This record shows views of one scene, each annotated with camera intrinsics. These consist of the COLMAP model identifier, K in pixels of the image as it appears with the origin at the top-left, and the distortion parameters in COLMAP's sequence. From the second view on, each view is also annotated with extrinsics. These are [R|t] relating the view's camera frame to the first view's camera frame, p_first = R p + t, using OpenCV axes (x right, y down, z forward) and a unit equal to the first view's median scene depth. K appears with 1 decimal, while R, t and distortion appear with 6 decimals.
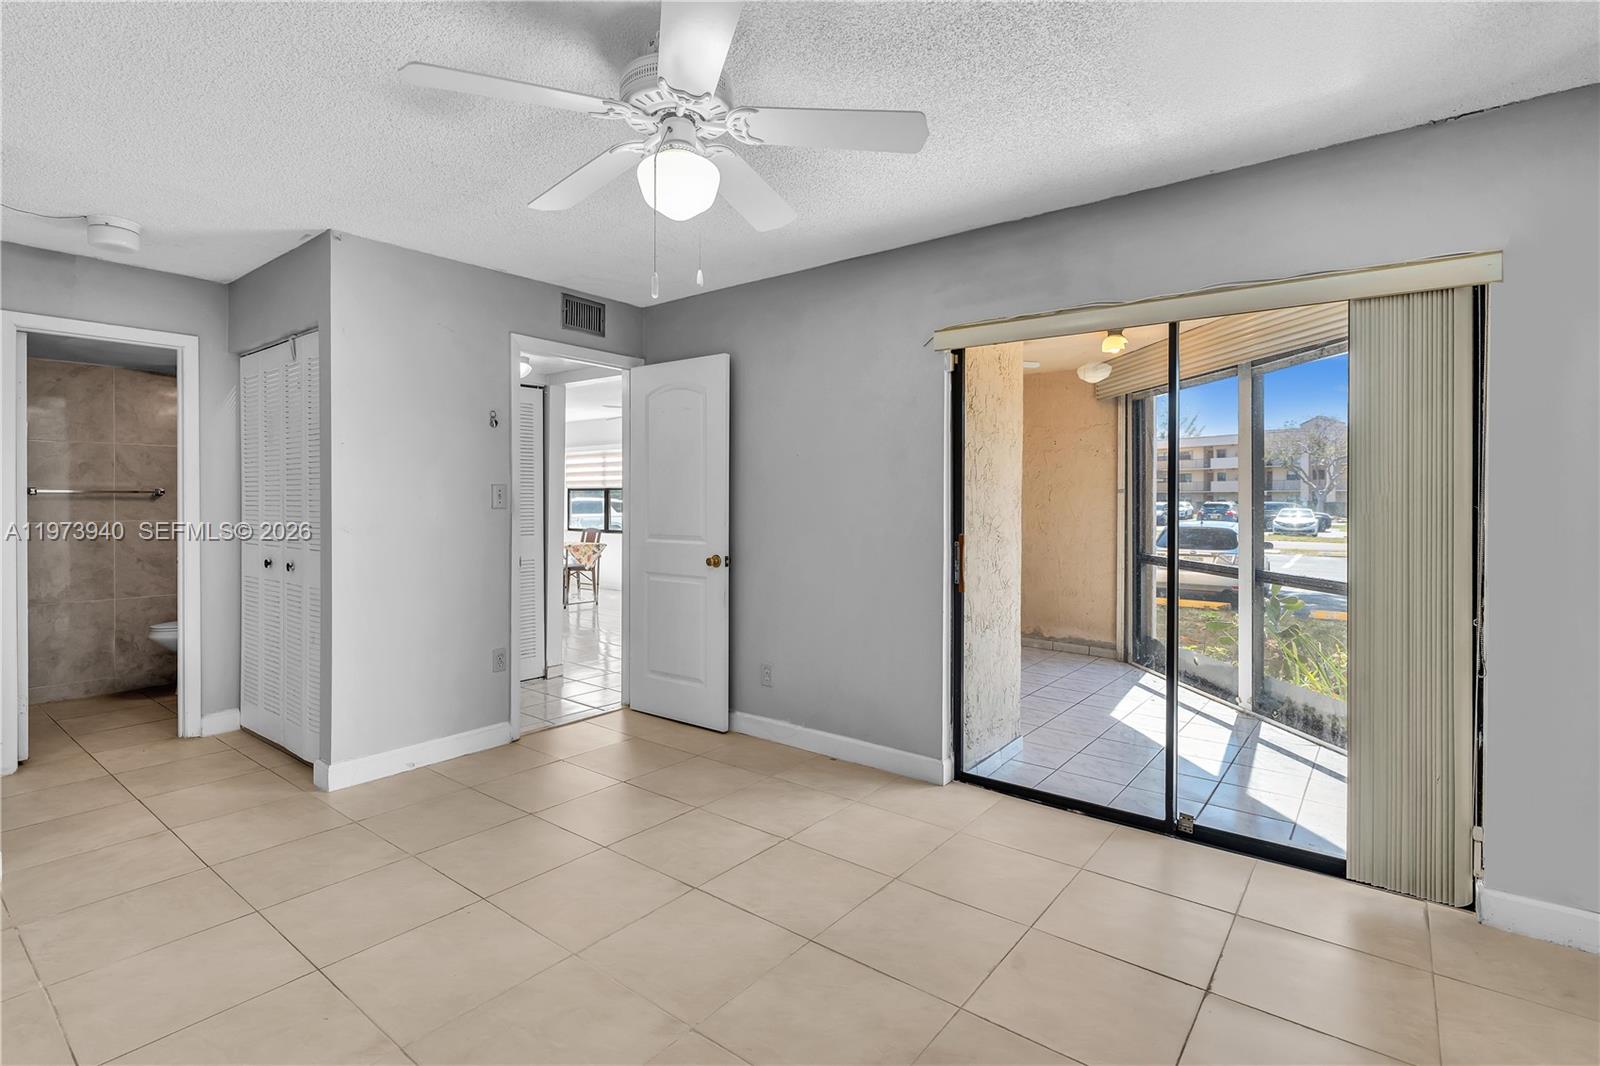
lens RADIAL K [[760.8, 0, 798.9], [0, 760.8, 511.4], [0, 0, 1]] dist [-0.009481, 0.002837]
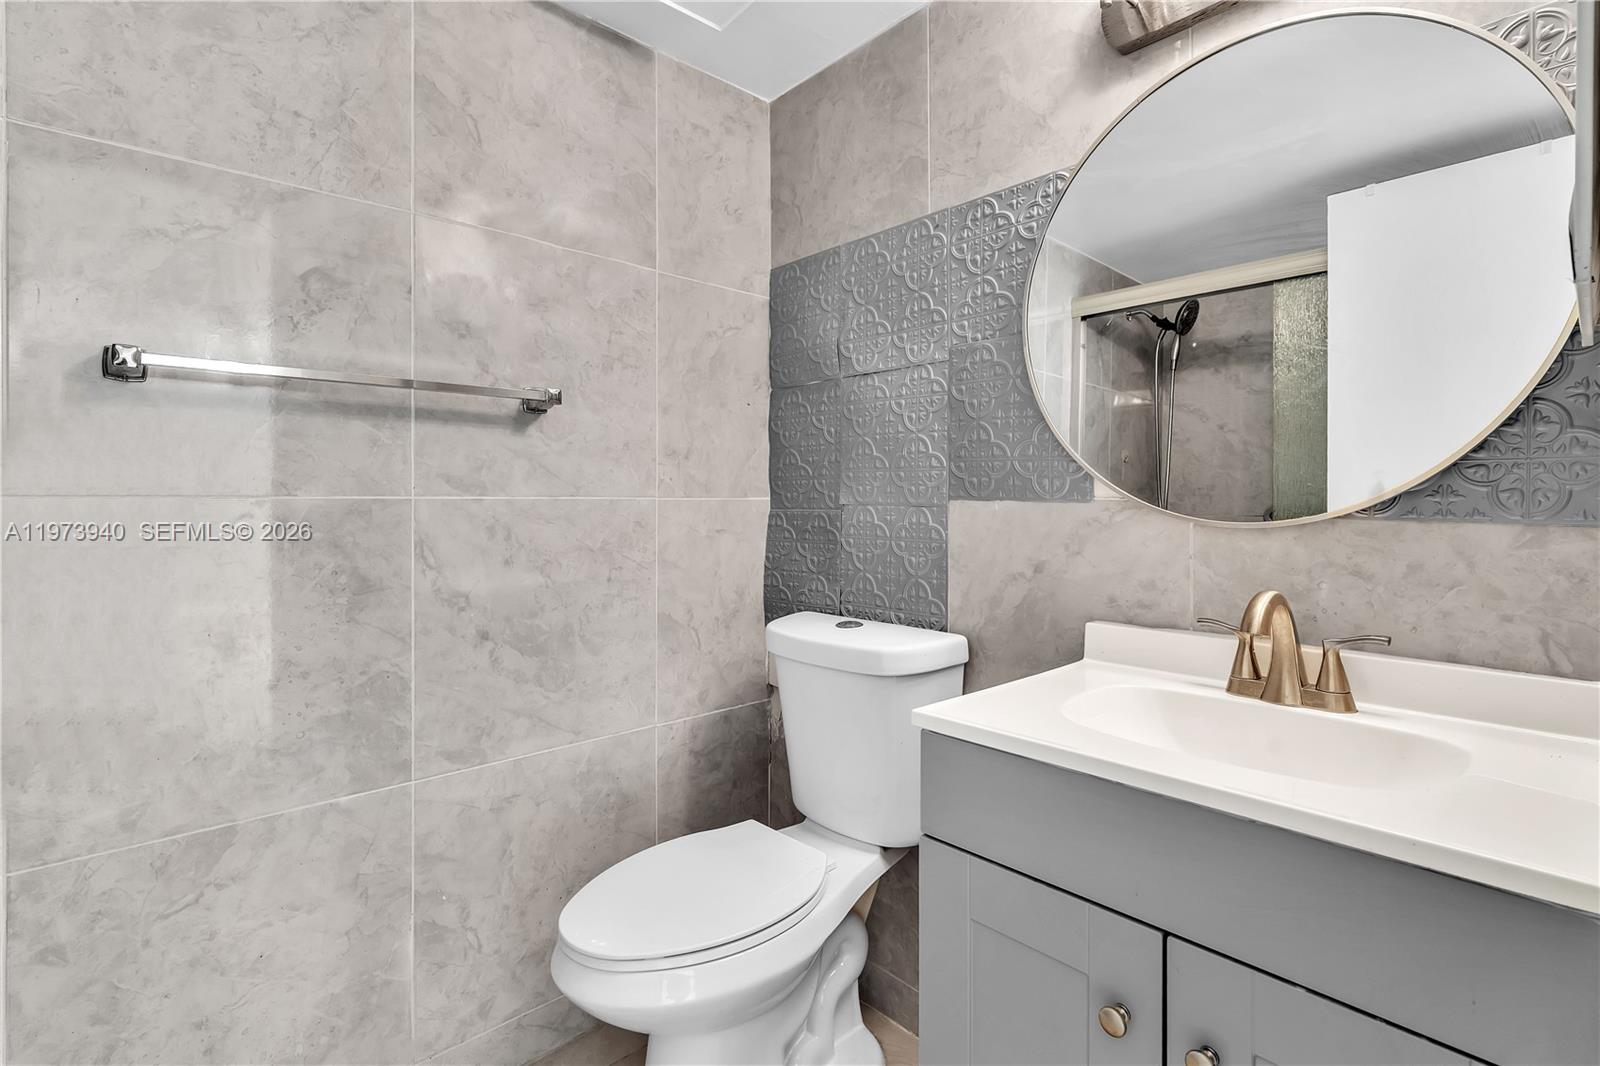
lens RADIAL K [[760.8, 0, 795.8], [0, 760.8, 501.1], [0, 0, 1]] dist [-0.009481, 0.002837]
pose [[0.987389, -0.000843, -0.158313, -0.724945], [0.000157, 0.999991, -0.004345, 0.015526], [0.158315, 0.004266, 0.987379, 0.751160]]
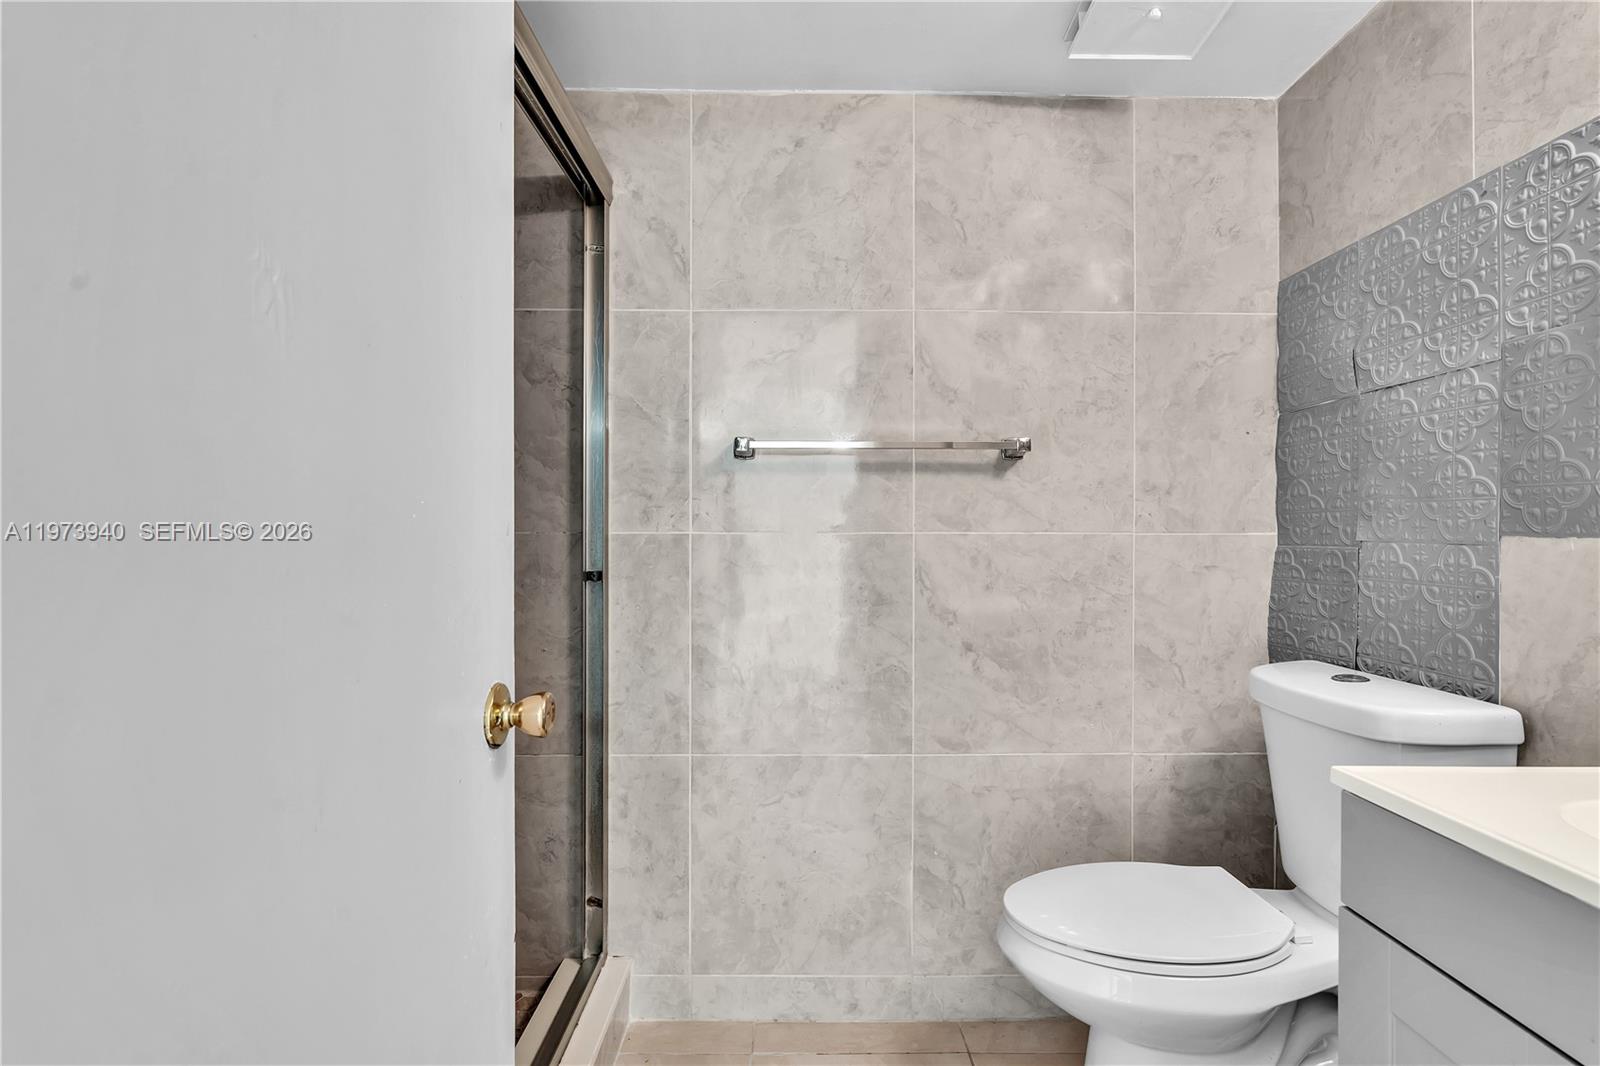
lens RADIAL K [[760.8, 0, 804.8], [0, 760.8, 534.2], [0, 0, 1]] dist [-0.009481, 0.002837]
pose [[0.627942, 0.001714, -0.778258, -0.662693], [-0.005091, 0.999985, -0.001905, 0.014568], [0.778244, 0.005159, 0.627941, 0.739607]]
